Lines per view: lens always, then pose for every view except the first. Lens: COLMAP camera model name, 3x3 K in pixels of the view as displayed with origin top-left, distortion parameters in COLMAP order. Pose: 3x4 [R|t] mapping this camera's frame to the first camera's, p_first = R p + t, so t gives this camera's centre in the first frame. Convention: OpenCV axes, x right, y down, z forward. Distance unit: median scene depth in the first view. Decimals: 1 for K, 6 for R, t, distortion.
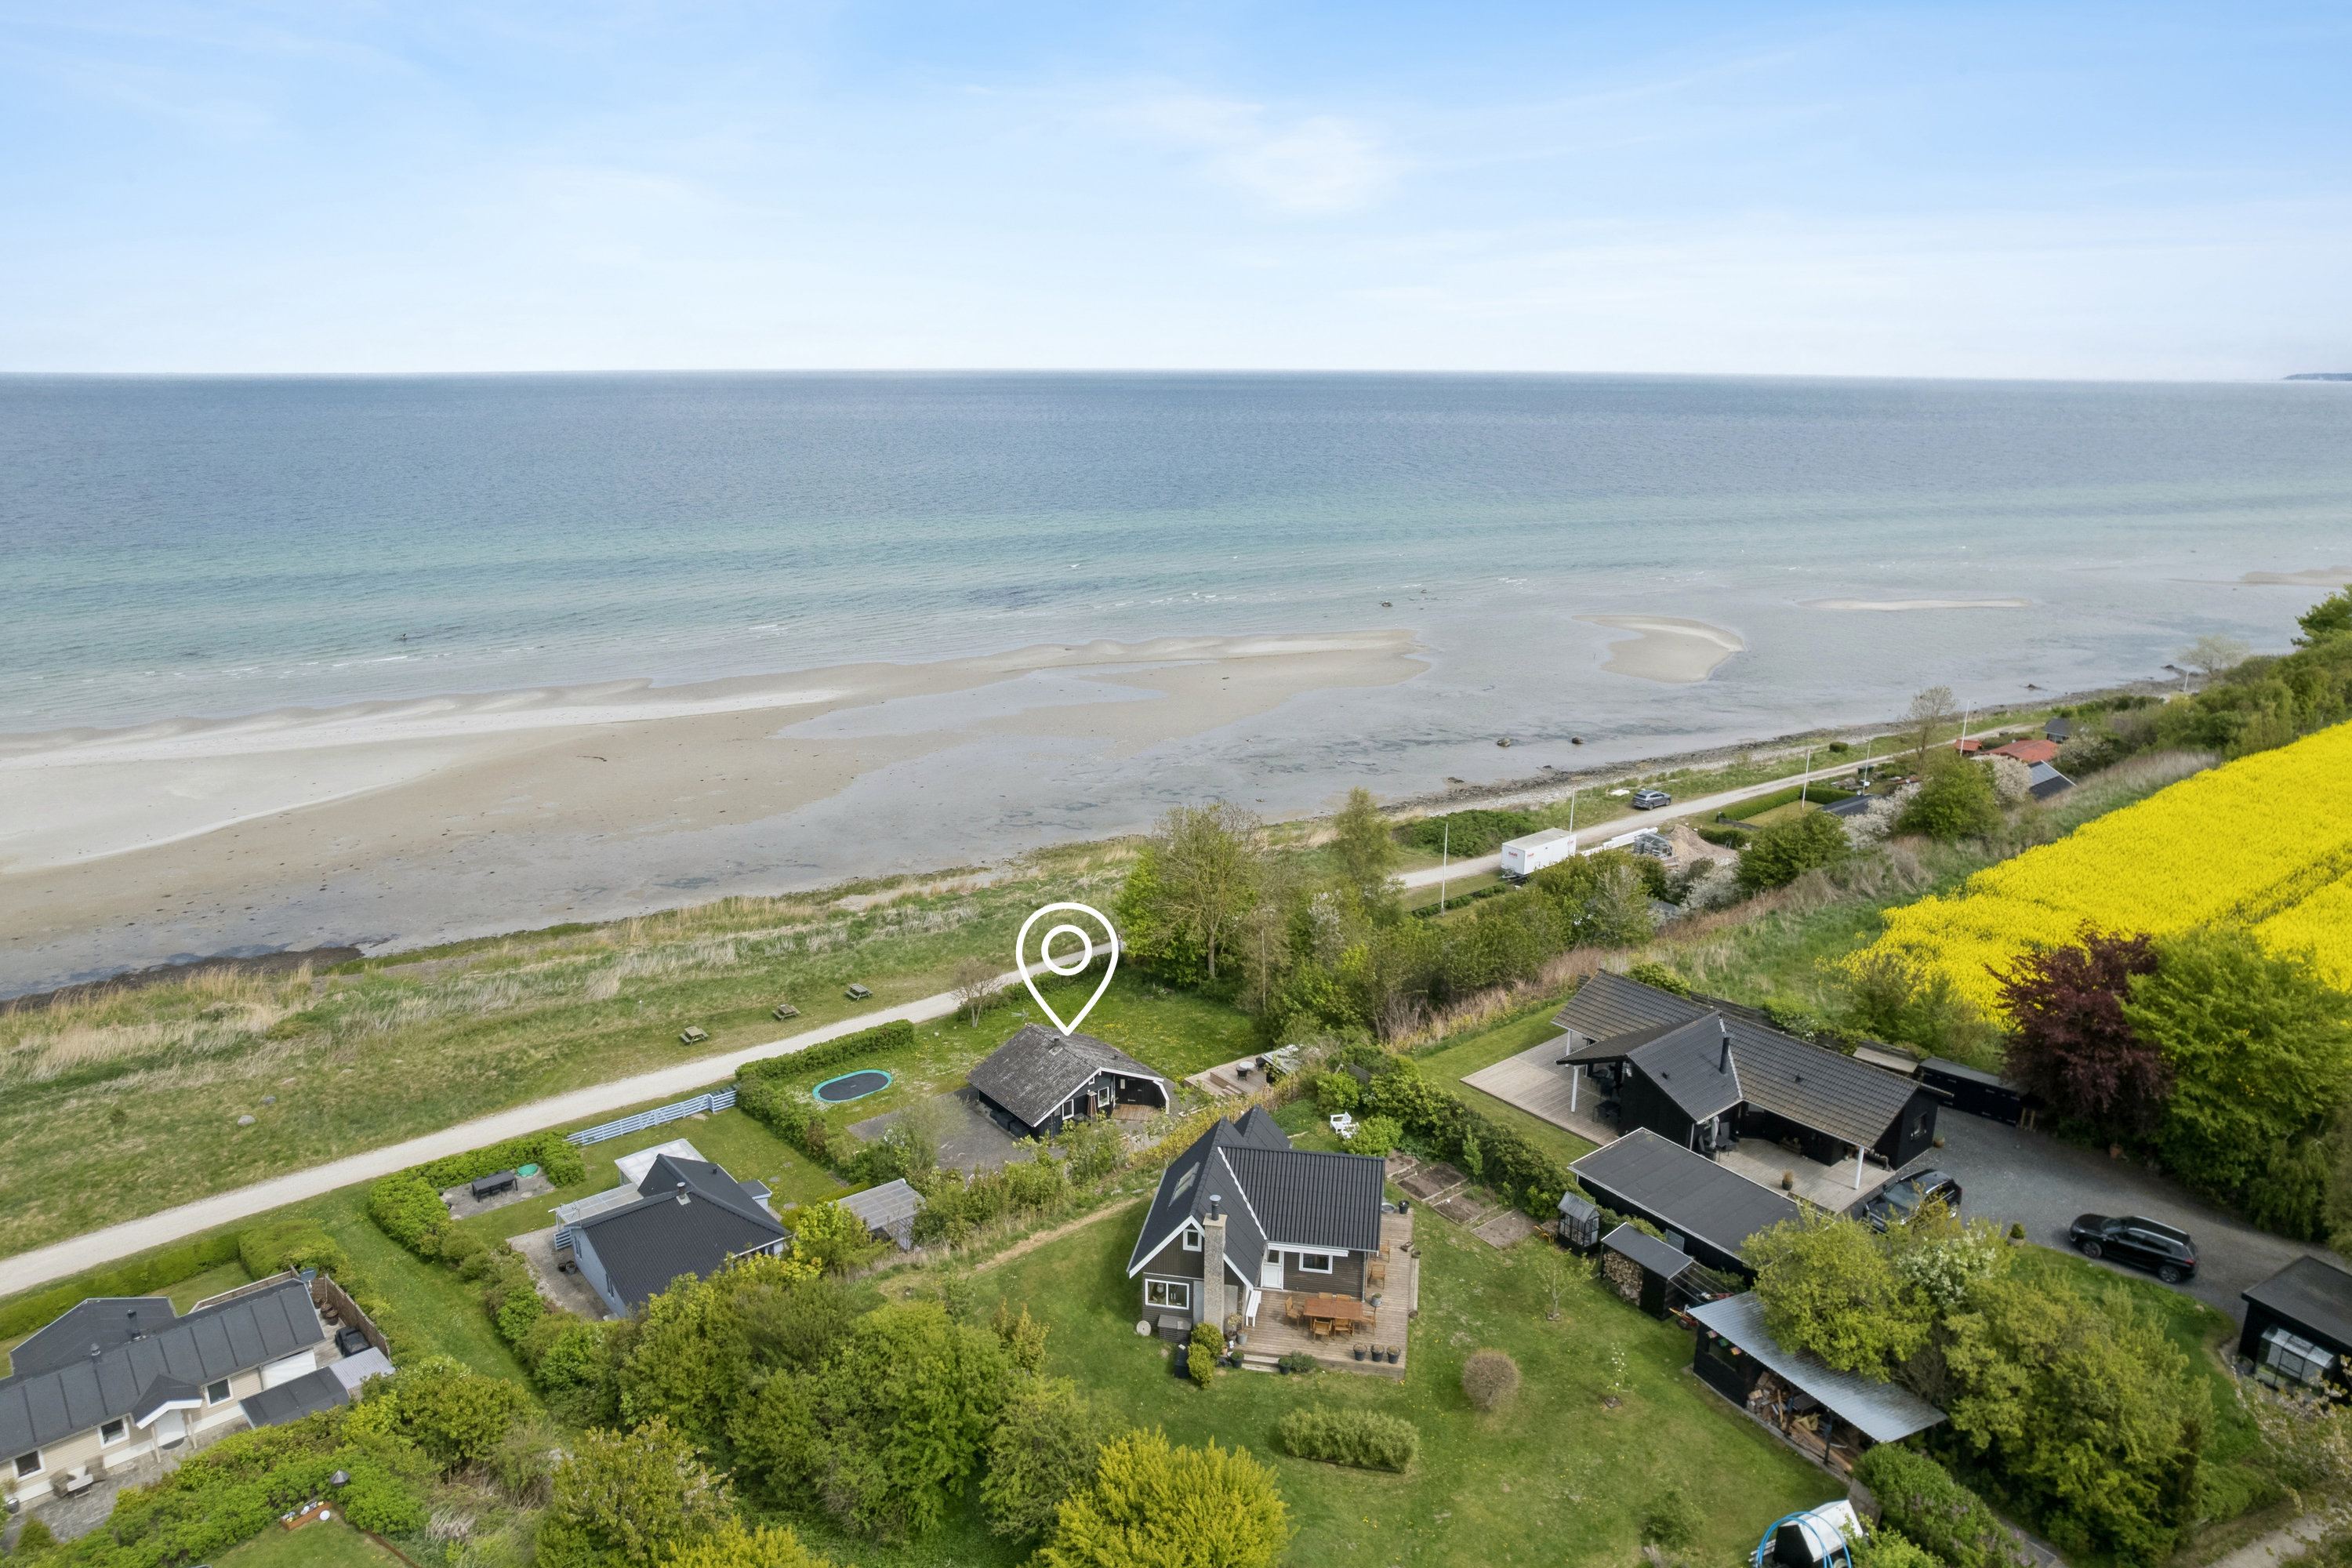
lens RADIAL K [[1478.8, 0, 1176.0], [0, 1478.8, 784.0], [0, 0, 1]] dist [-0.095328, 0.074077]
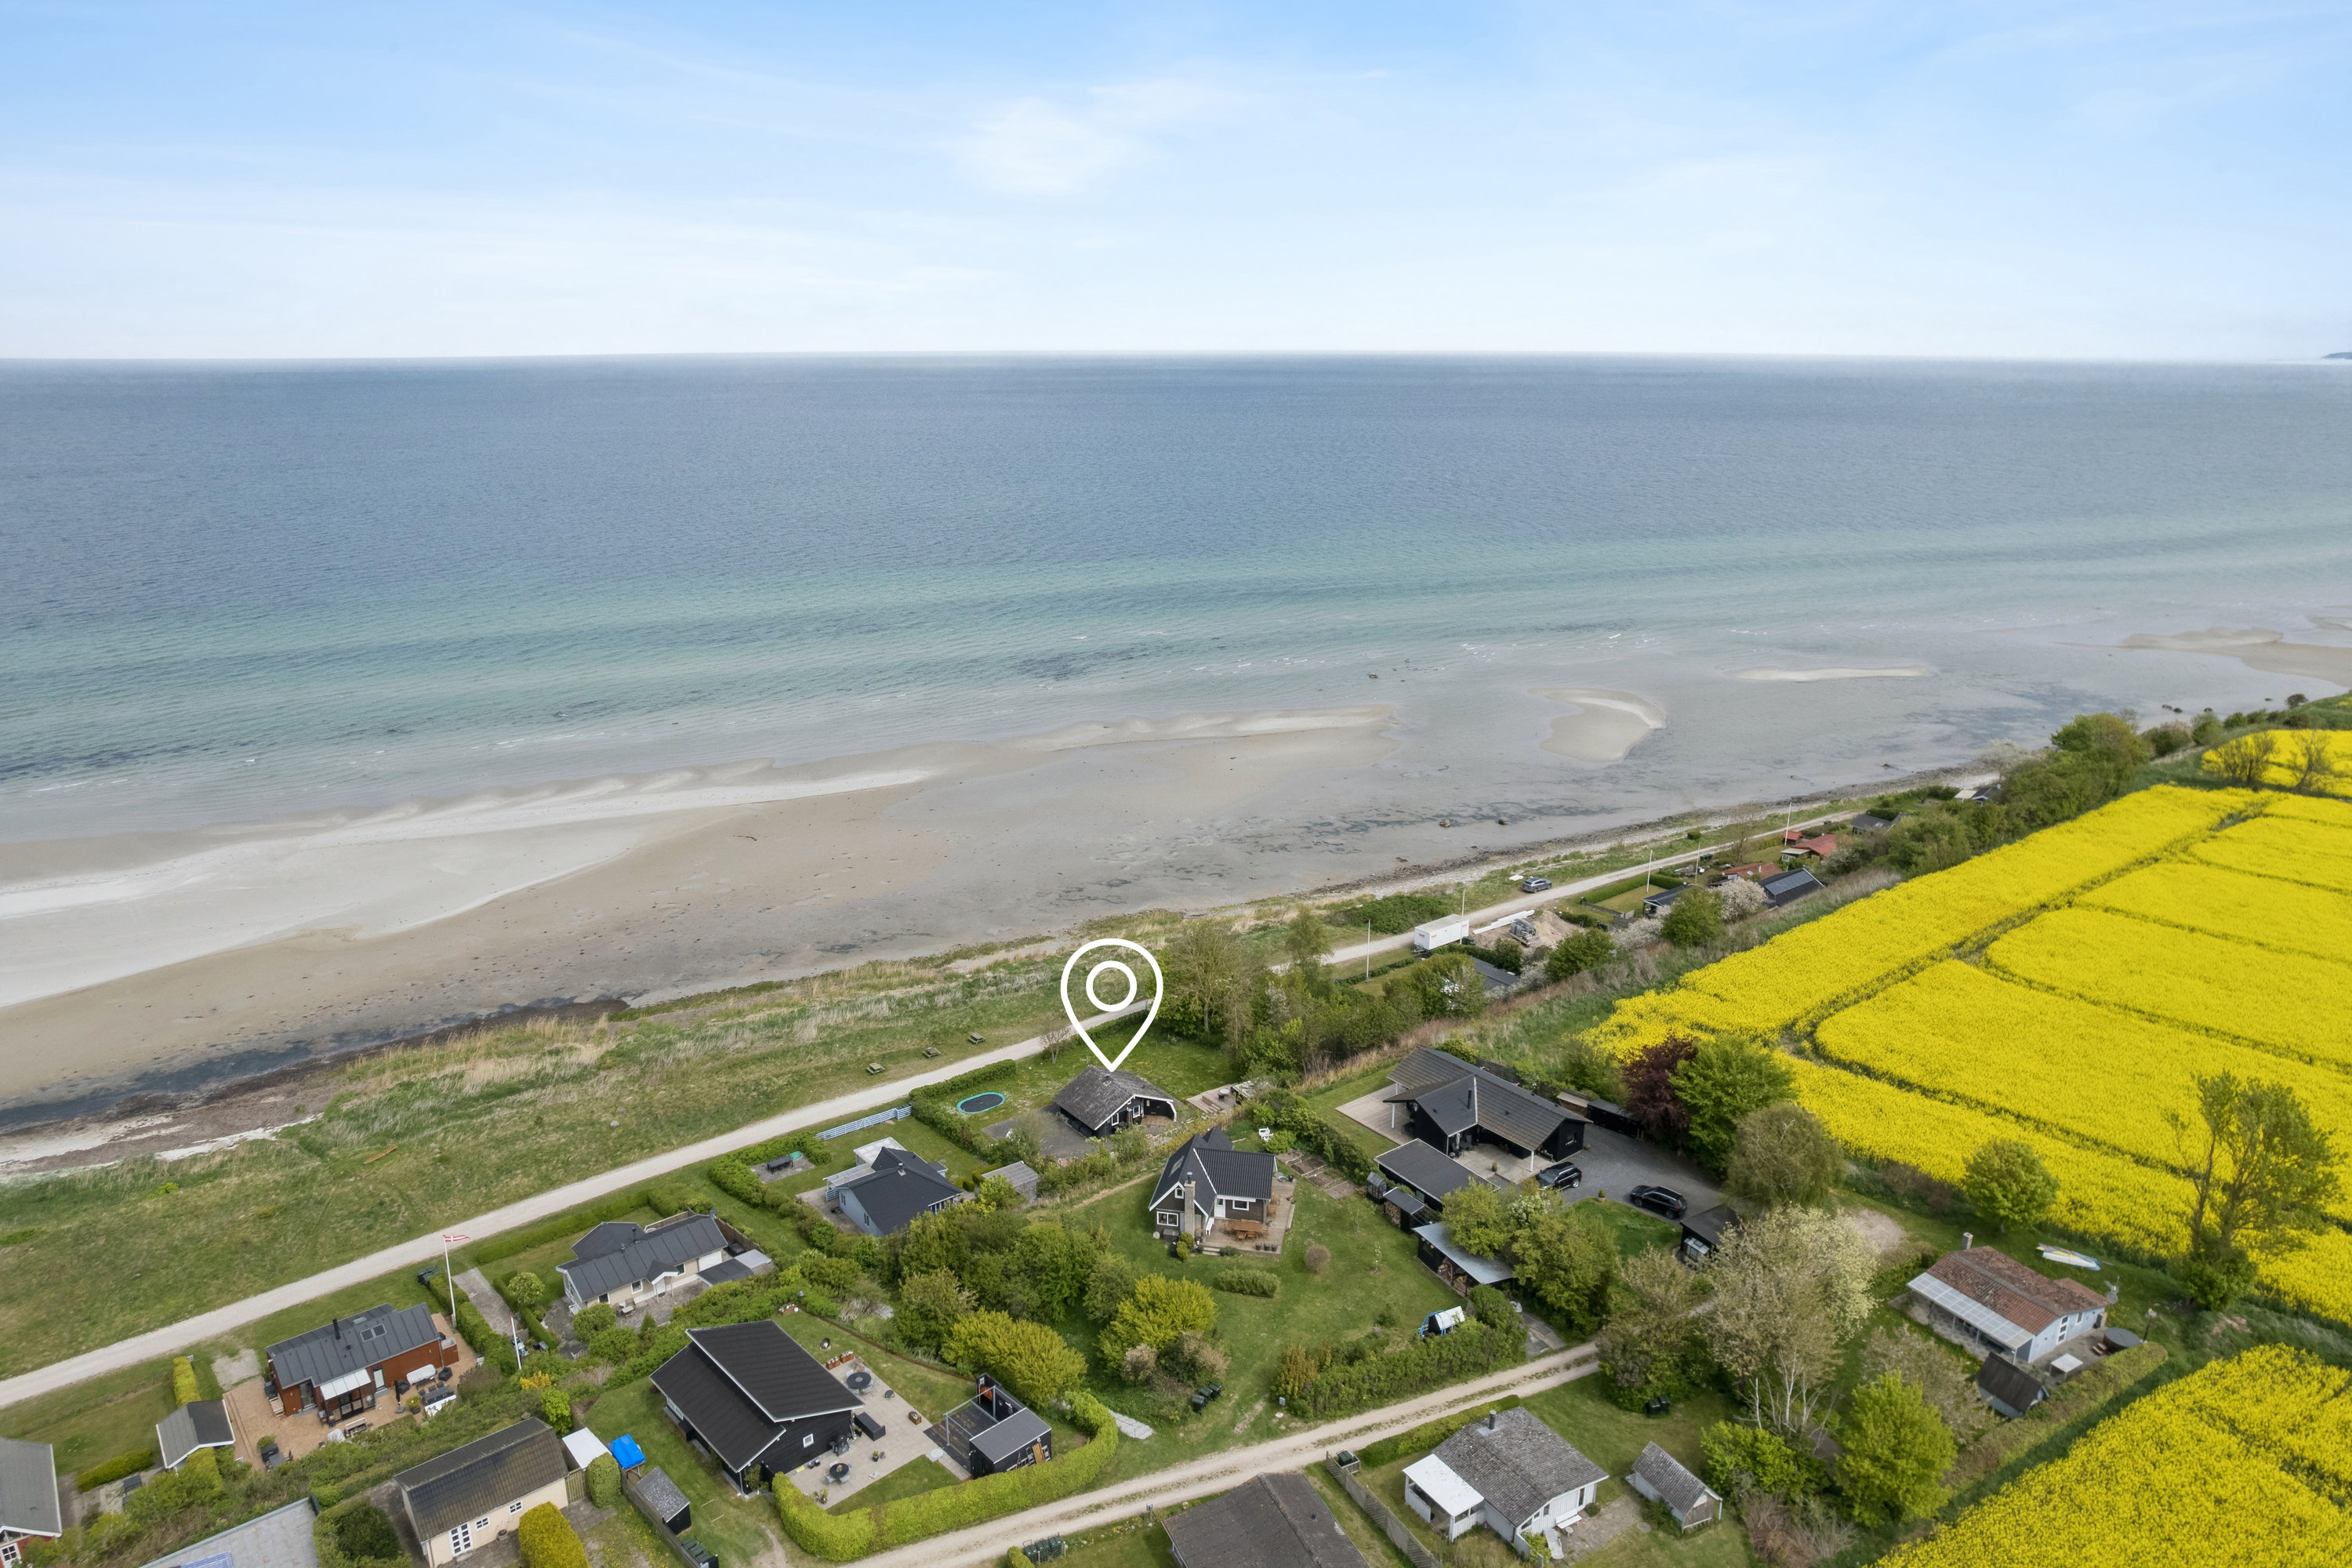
lens RADIAL K [[1478.8, 0, 1176.0], [0, 1478.8, 784.0], [0, 0, 1]] dist [-0.095328, 0.074077]
pose [[0.999793, 0.000998, -0.020300, 0.025288], [-0.000661, 0.999862, 0.016596, -0.162509], [0.020313, -0.016579, 0.999656, -0.574049]]
